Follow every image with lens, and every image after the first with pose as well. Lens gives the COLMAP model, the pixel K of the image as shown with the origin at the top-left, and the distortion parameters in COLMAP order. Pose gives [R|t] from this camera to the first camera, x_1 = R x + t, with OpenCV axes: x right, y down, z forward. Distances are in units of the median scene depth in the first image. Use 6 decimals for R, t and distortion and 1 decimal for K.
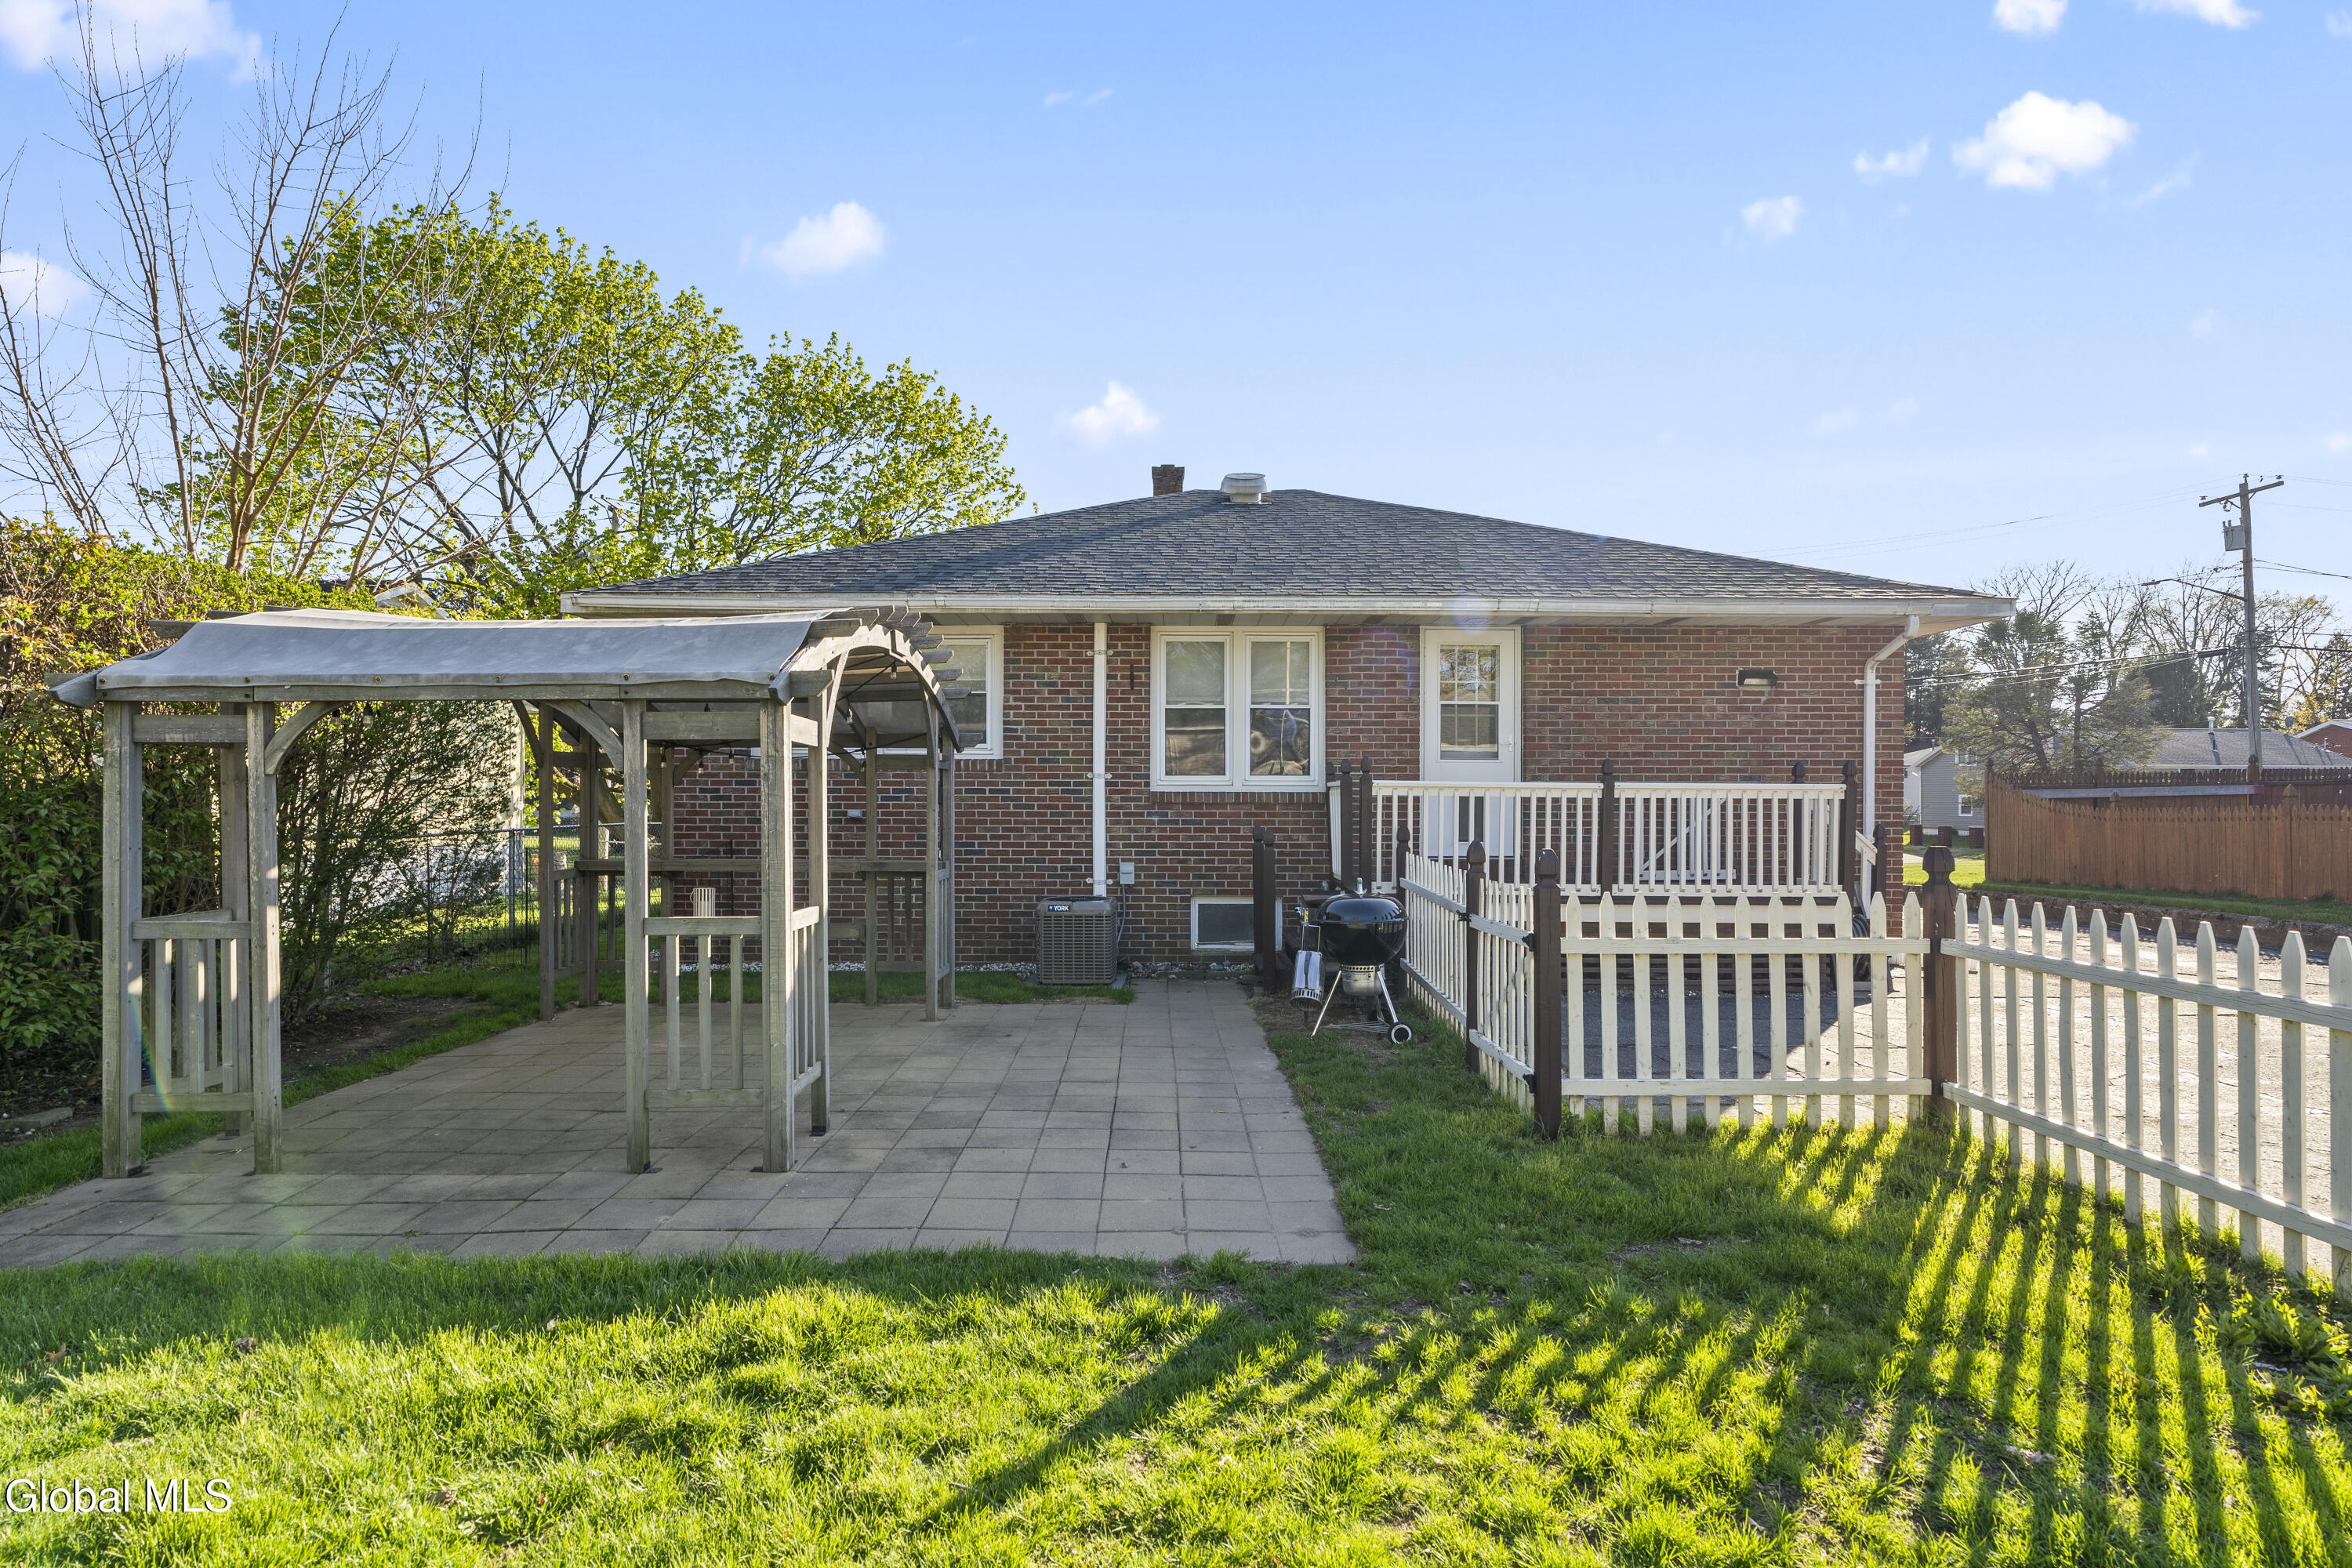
lens RADIAL K [[1167.7, 0, 1172.7], [0, 1167.7, 788.7], [0, 0, 1]] dist [0.002917, -0.000314]
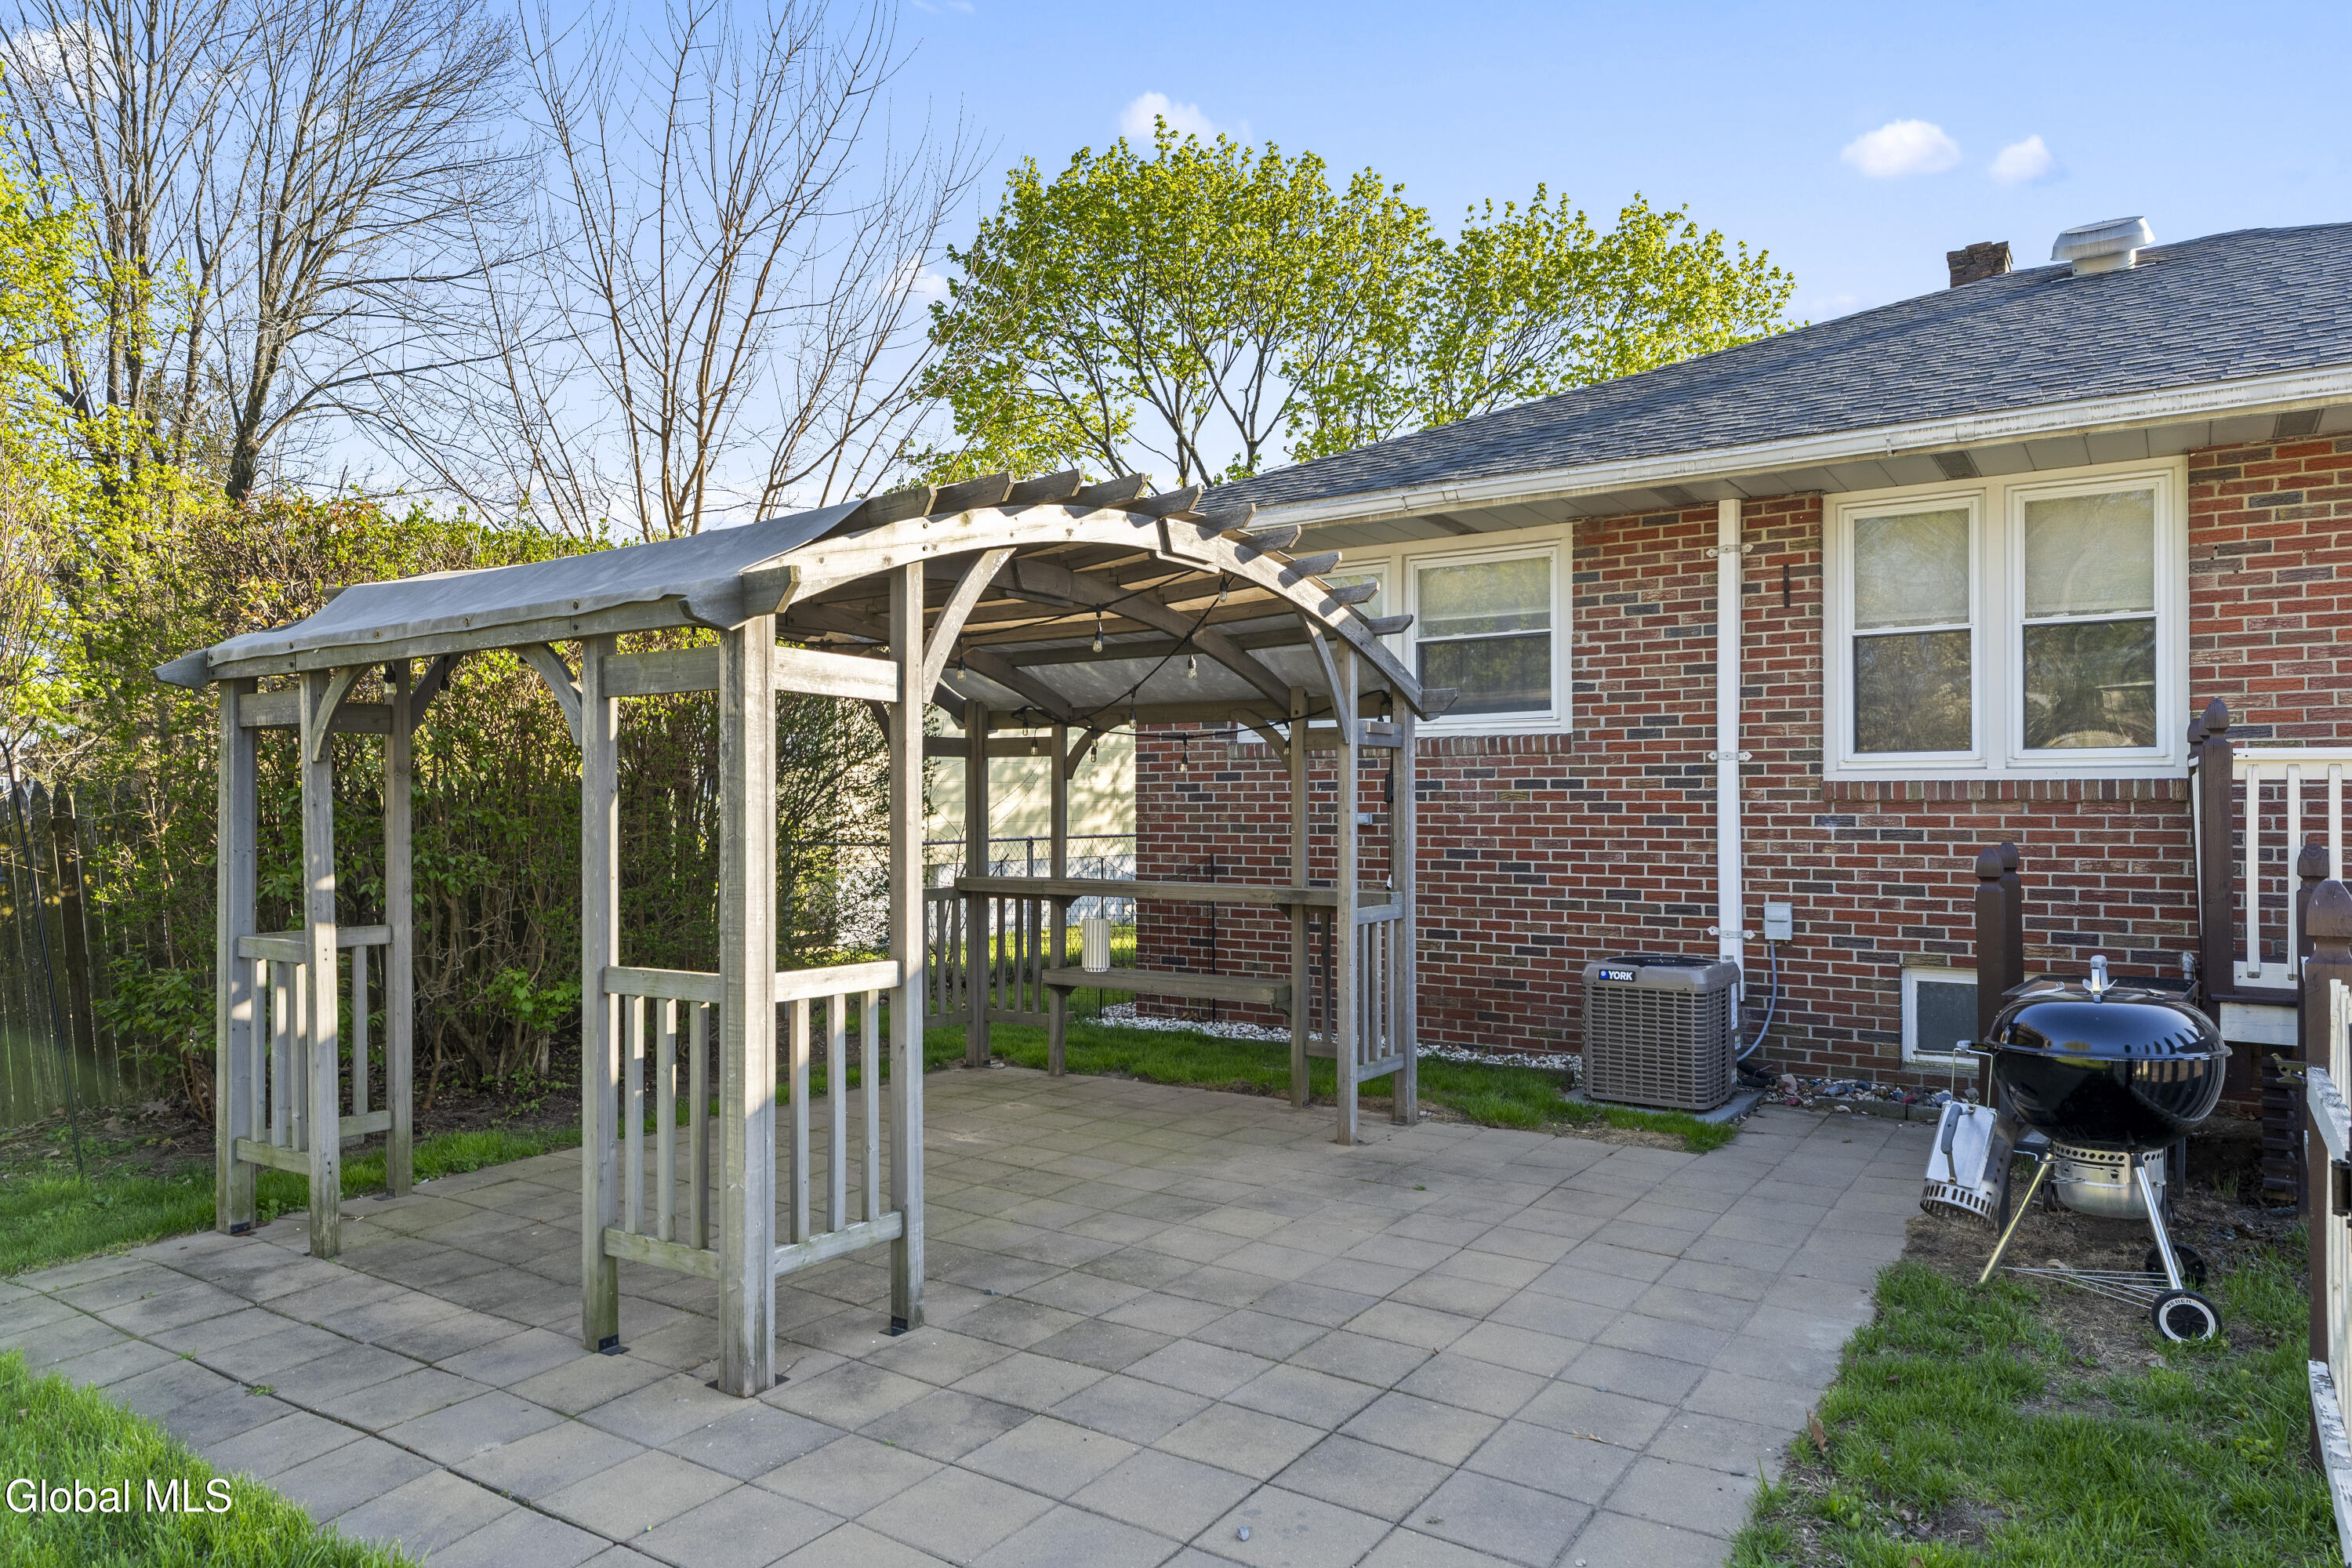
lens RADIAL K [[1482.7, 0, 1168.9], [0, 1482.7, 795.3], [0, 0, 1]] dist [-0.001916, 0.003207]
pose [[0.828072, -0.006939, -0.560579, 0.124441], [0.007901, 0.999969, -0.000708, 0.007298], [0.560566, -0.003843, 0.828101, 0.211722]]
